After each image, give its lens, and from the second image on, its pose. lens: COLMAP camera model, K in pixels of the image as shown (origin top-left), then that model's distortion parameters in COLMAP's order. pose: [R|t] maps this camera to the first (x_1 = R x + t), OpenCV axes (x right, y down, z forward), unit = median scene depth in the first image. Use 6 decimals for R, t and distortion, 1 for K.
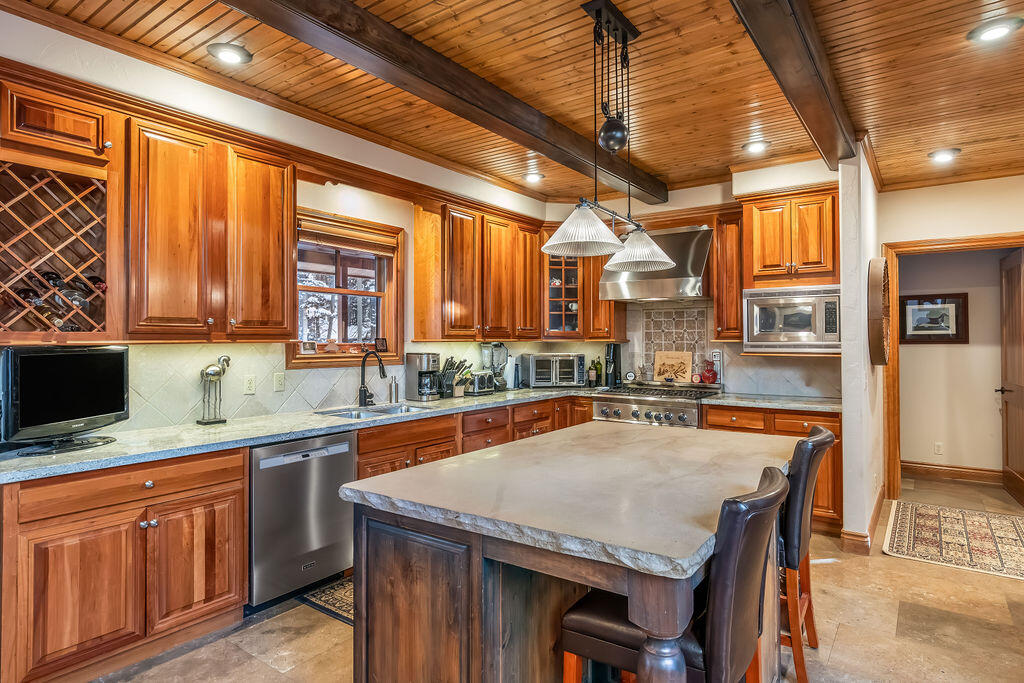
lens RADIAL K [[577.1, 0, 512.0], [0, 577.1, 341.5], [0, 0, 1]] dist [-0.005411, -0.000806]
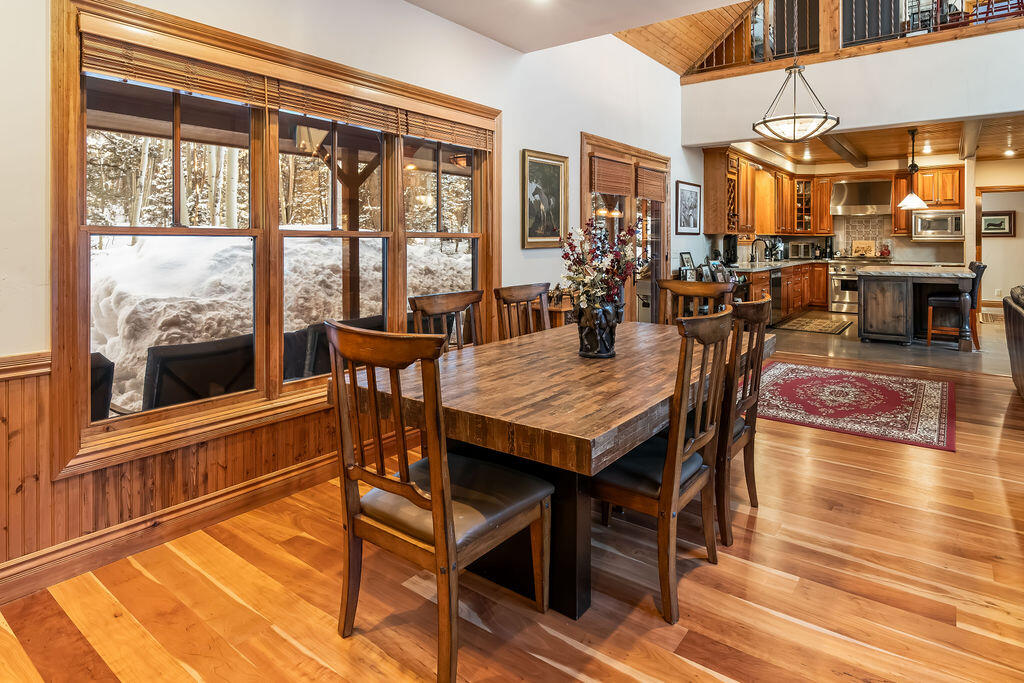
lens RADIAL K [[573.2, 0, 511.4], [0, 573.2, 245.6], [0, 0, 1]] dist [-0.001623, 0.000123]
pose [[0.999624, 0.000295, -0.027421, -0.990277], [-0.000190, 0.999993, 0.003838, 0.030933], [0.027422, -0.003831, 0.999617, -1.127514]]
